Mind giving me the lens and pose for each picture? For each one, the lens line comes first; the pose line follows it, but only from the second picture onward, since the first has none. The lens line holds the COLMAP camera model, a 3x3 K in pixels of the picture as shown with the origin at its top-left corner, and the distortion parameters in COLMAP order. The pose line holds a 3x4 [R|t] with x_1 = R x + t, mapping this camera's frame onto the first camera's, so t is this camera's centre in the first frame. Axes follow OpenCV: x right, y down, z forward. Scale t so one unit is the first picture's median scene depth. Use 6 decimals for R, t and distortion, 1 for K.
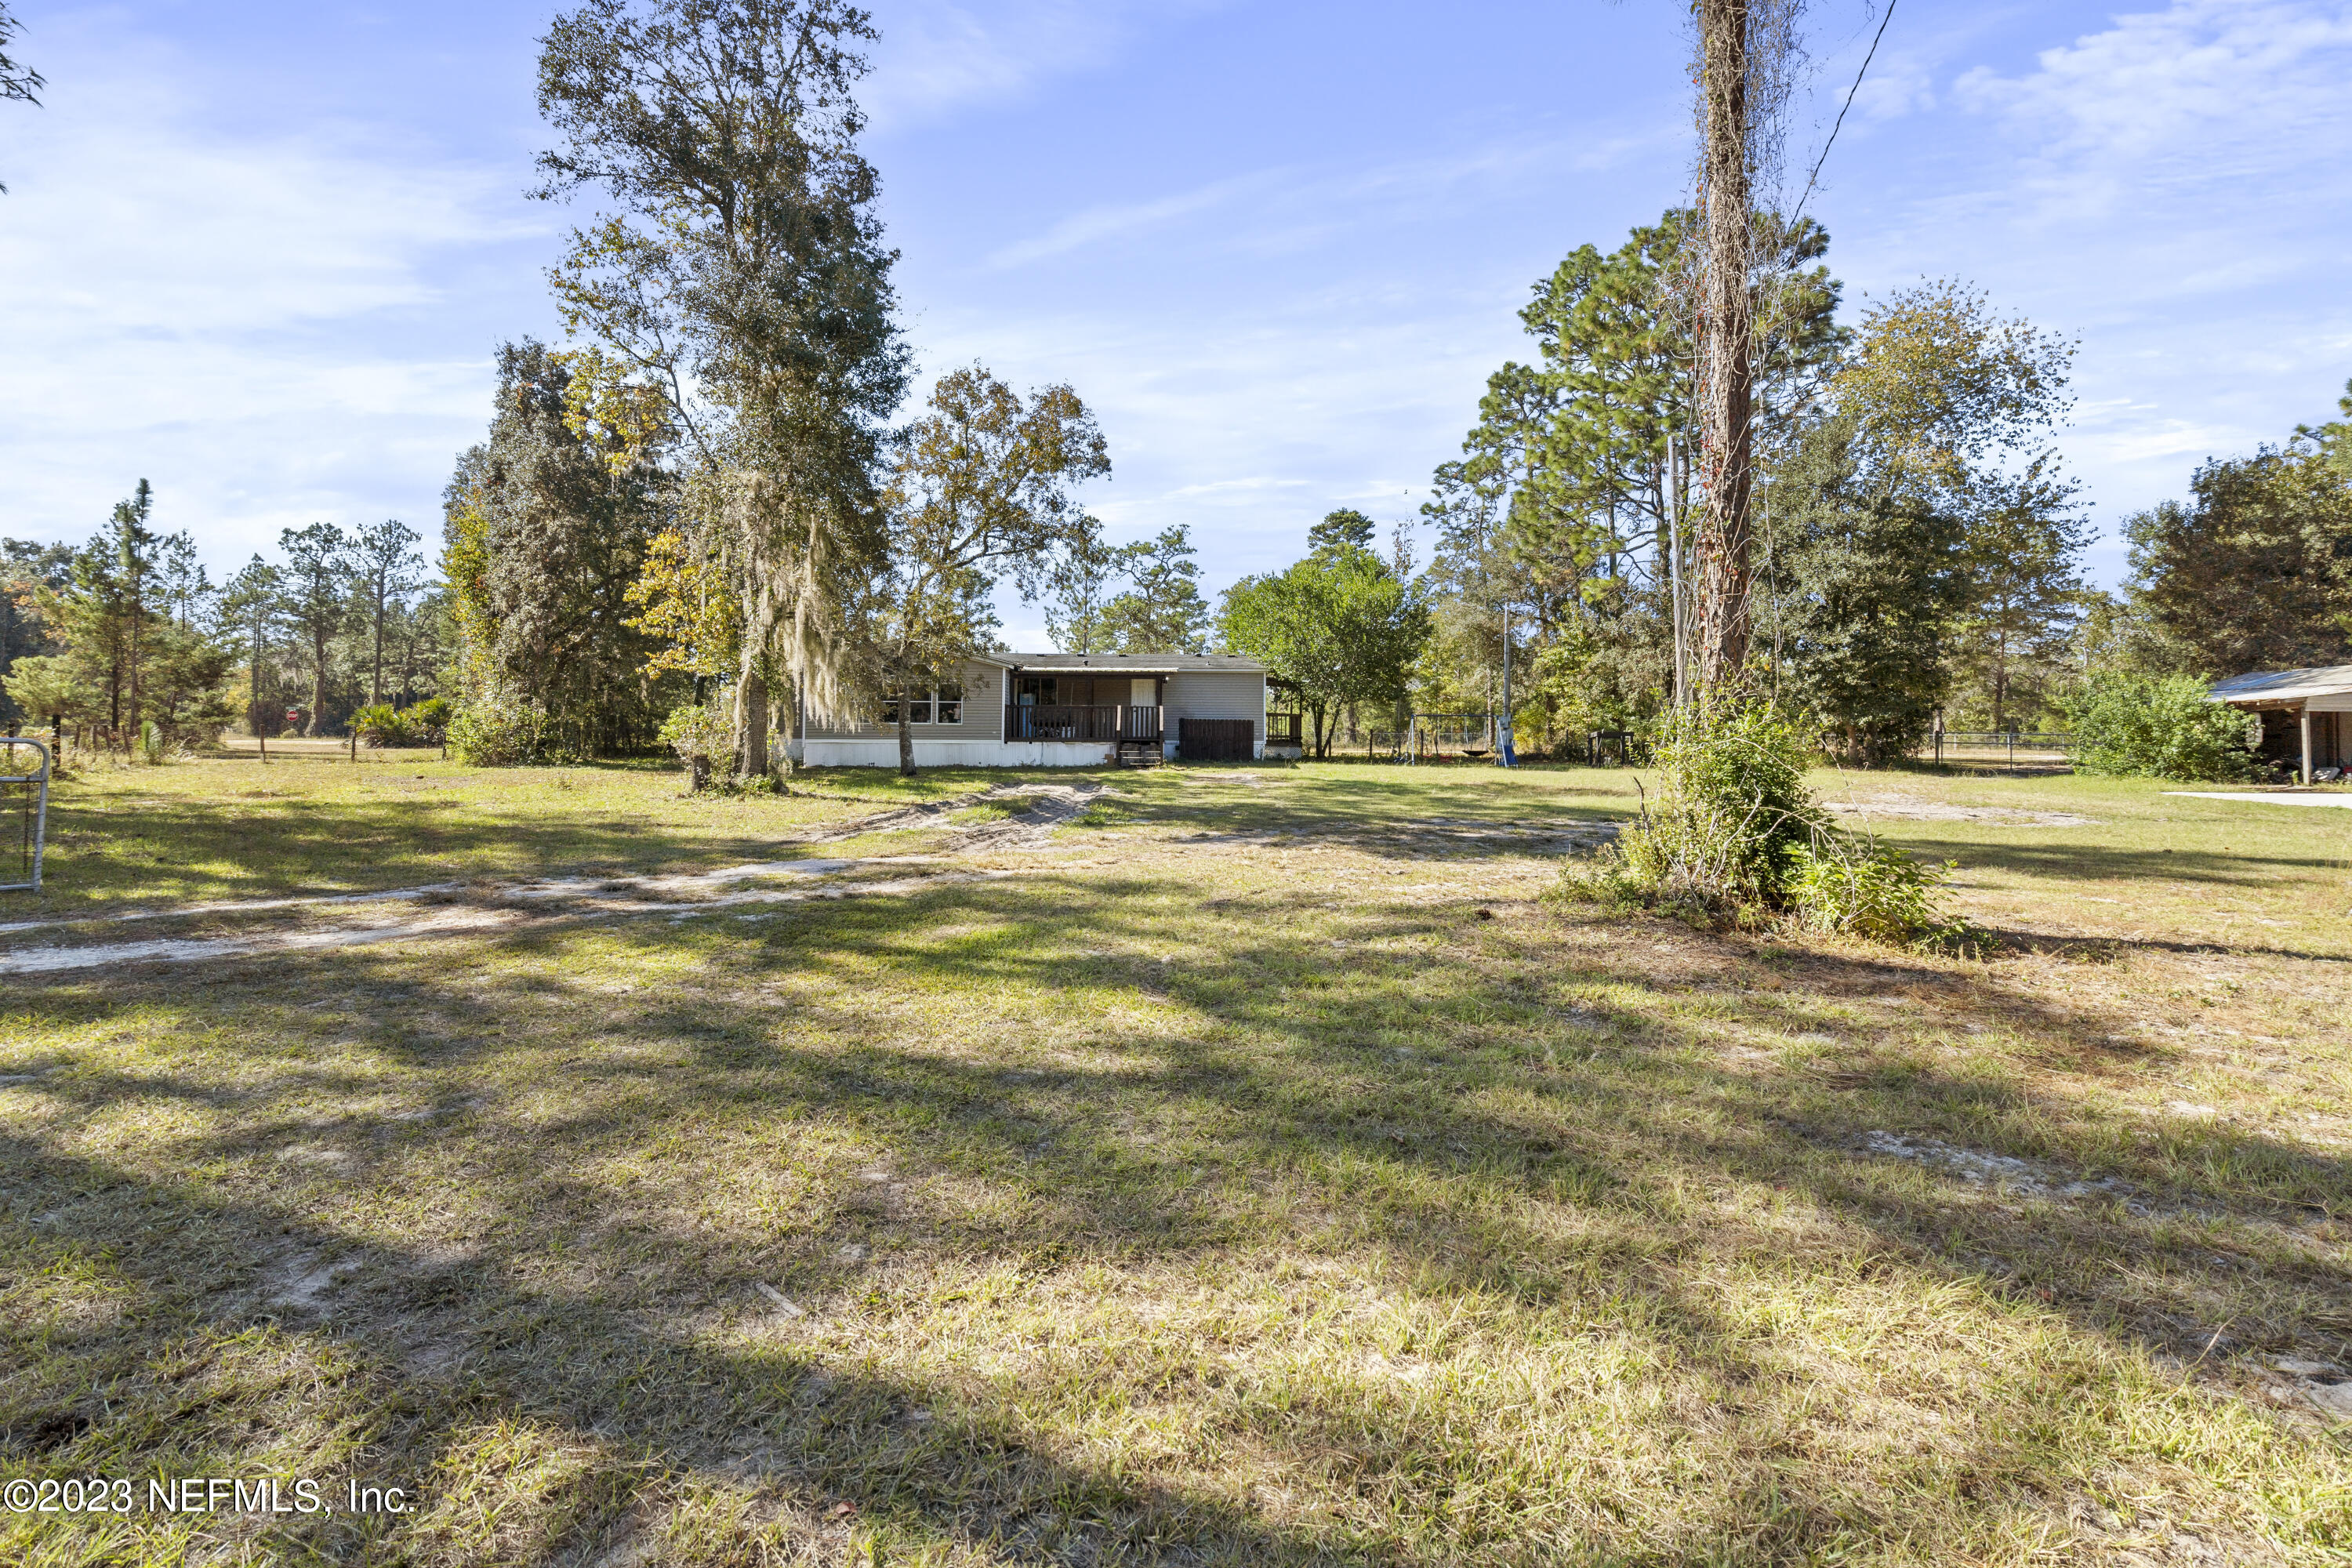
lens RADIAL K [[1067.6, 0, 1177.2], [0, 1067.6, 758.0], [0, 0, 1]] dist [-0.002117, 0.000064]
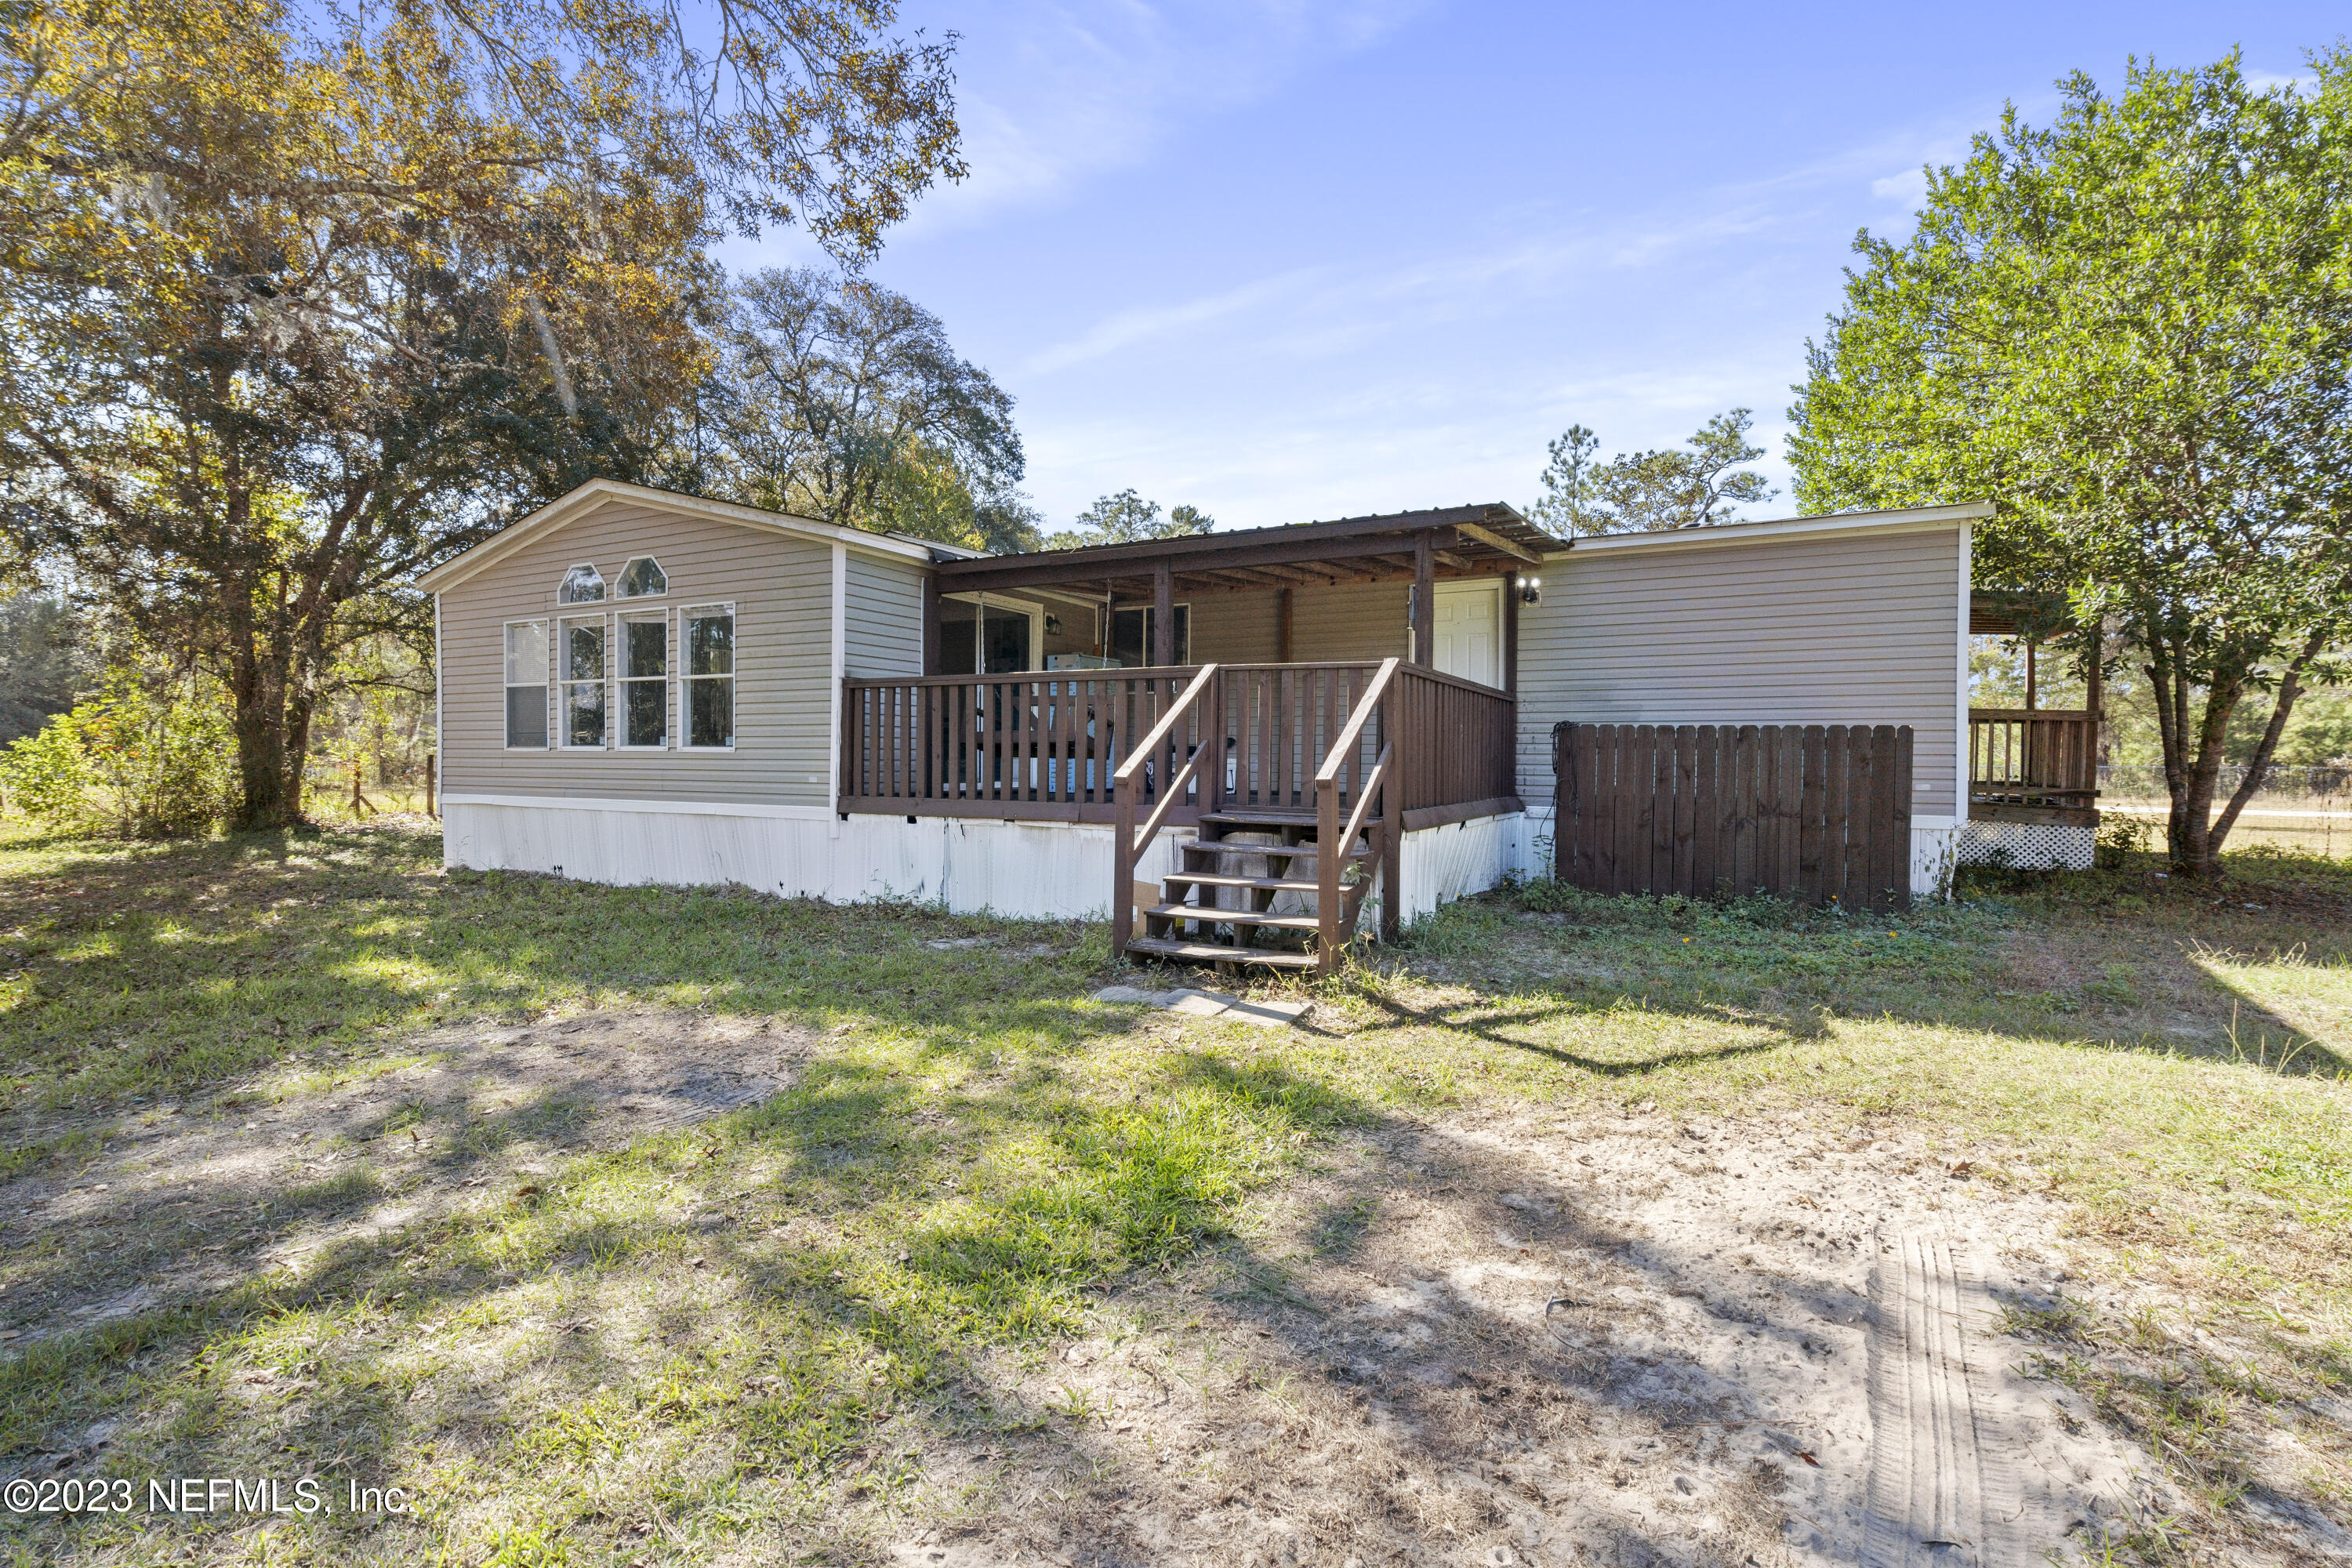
lens RADIAL K [[1071.9, 0, 1179.9], [0, 1071.9, 763.9], [0, 0, 1]] dist [-0.003871, -0.000303]
pose [[0.877267, 0.004028, -0.479986, 0.043218], [-0.010287, 0.999893, -0.010409, -0.022774], [0.479893, 0.014069, 0.877214, 0.701311]]
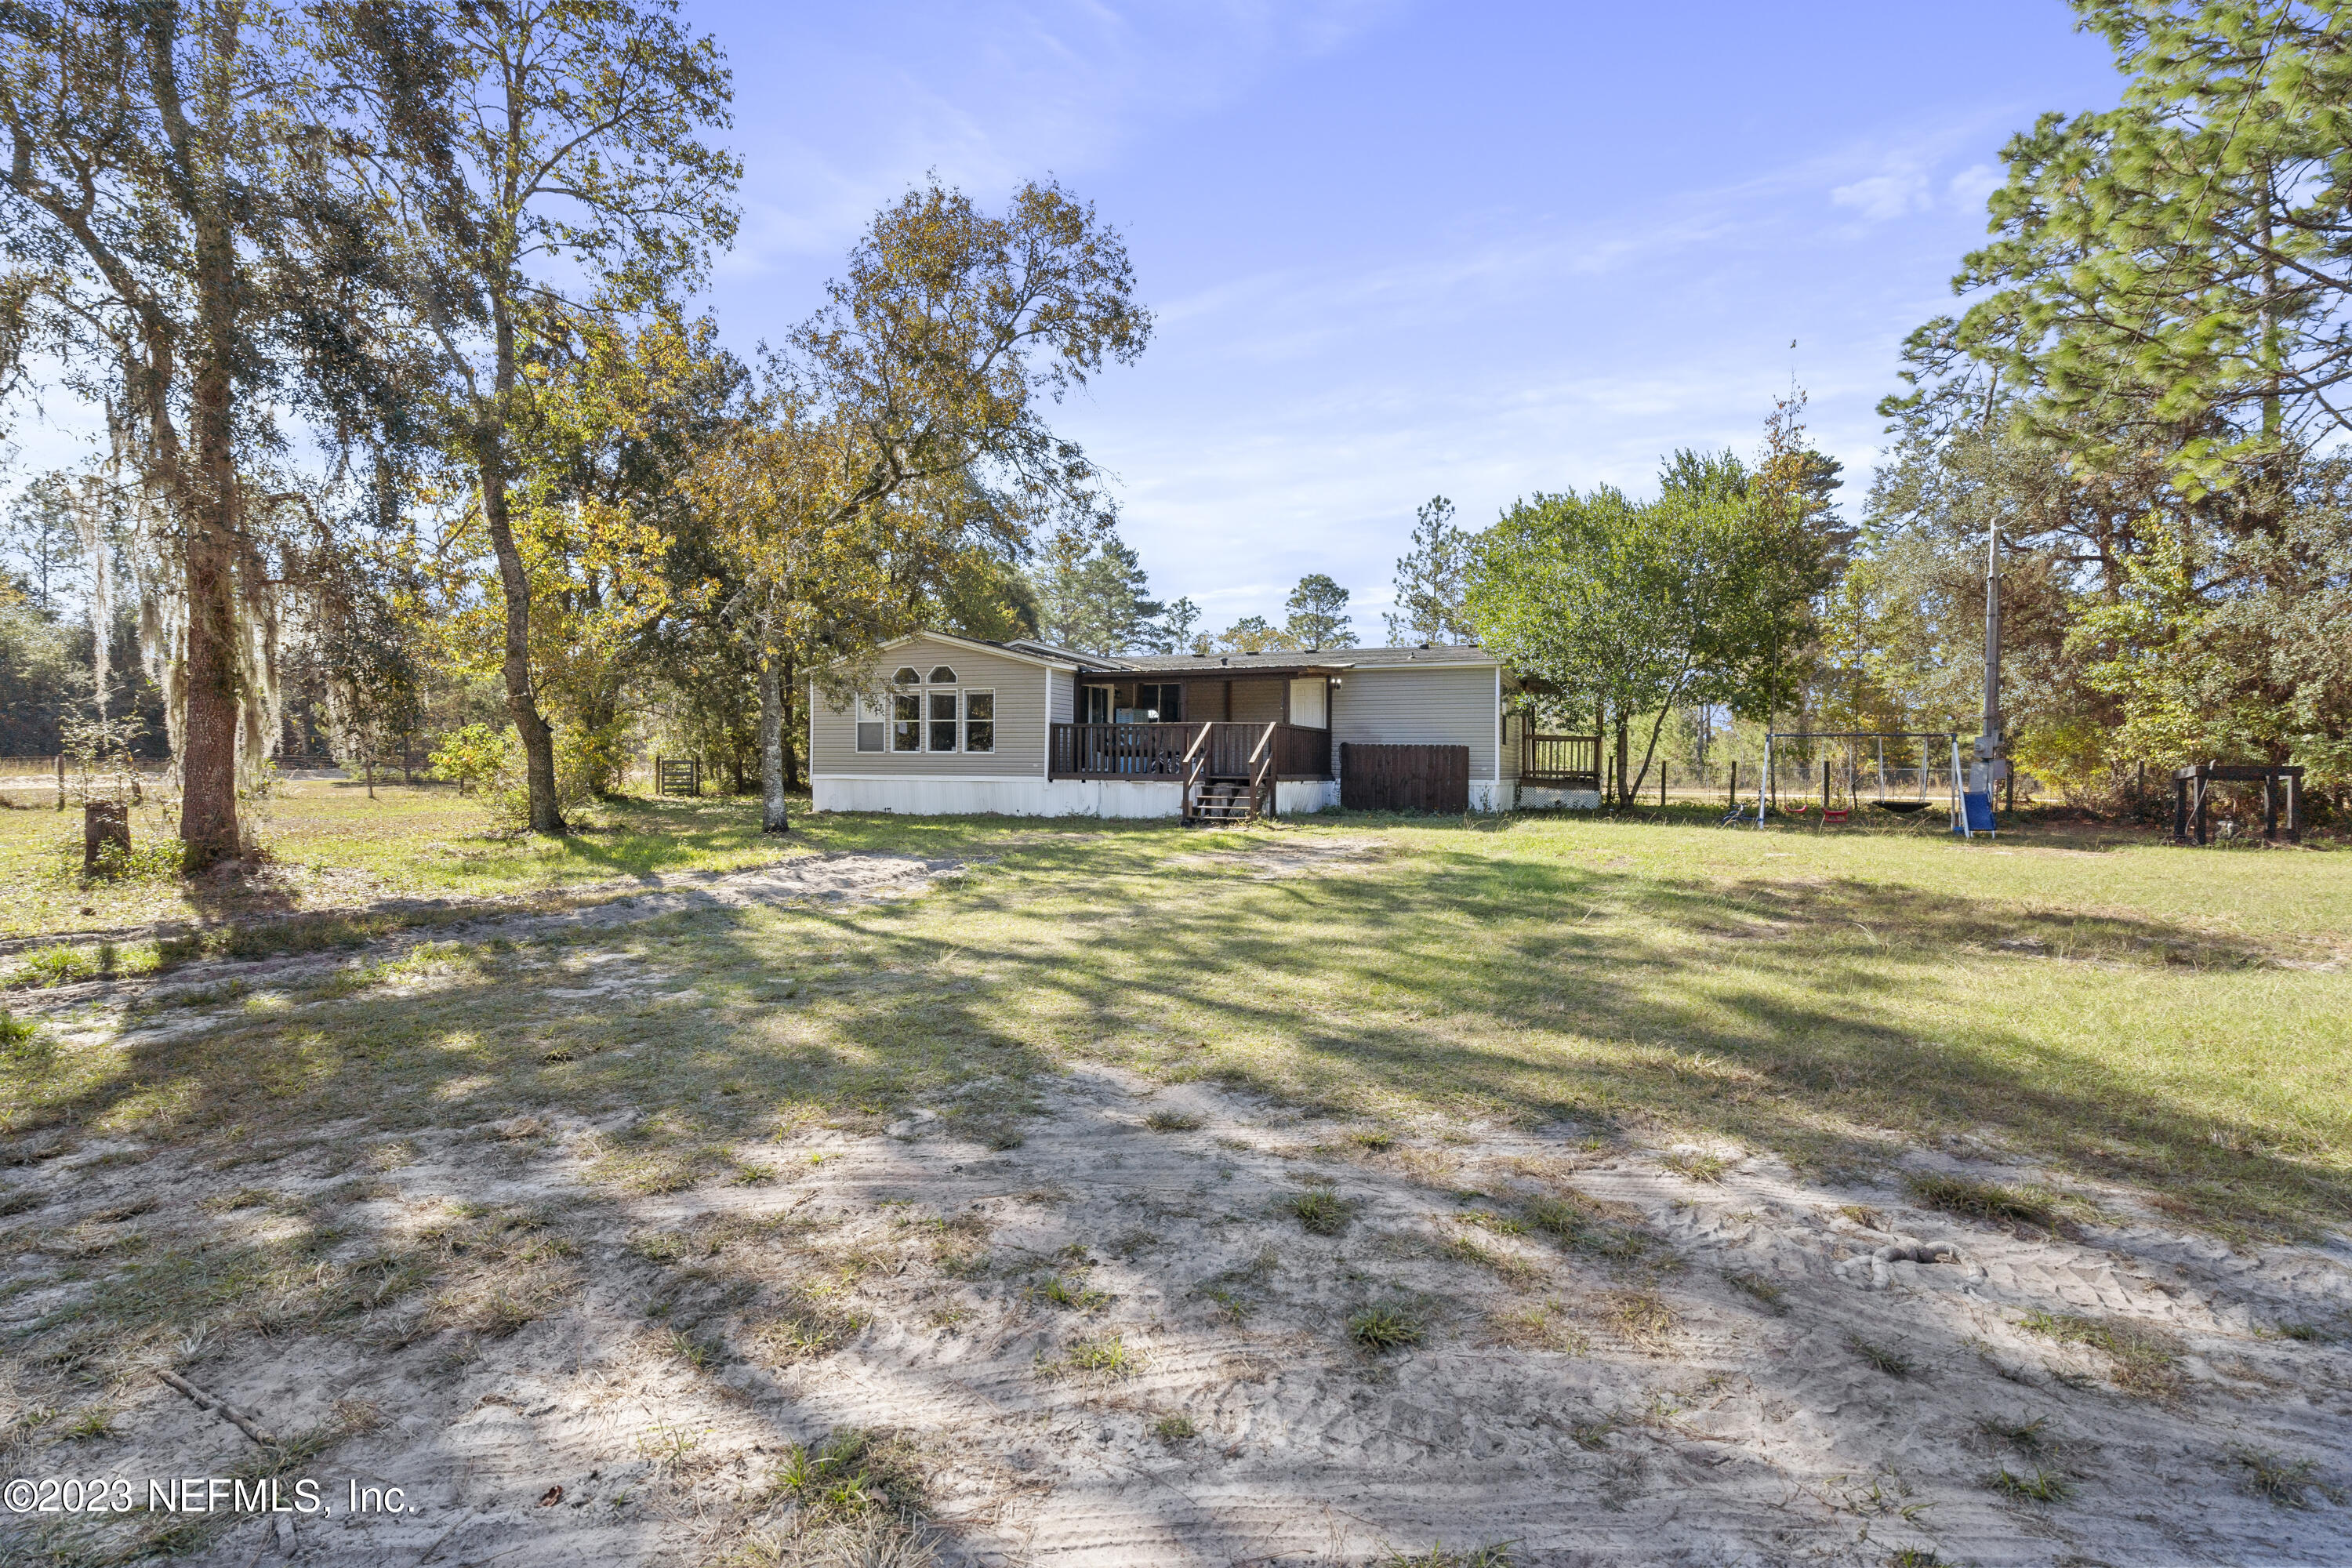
lens RADIAL K [[1107.3, 0, 1174.4], [0, 1107.3, 809.0], [0, 0, 1]] dist [0.001265, 0.000071]
pose [[0.916490, 0.017139, -0.399691, 0.164327], [-0.011485, 0.999797, 0.016535, -0.007792], [0.399893, -0.010564, 0.916501, 0.349103]]
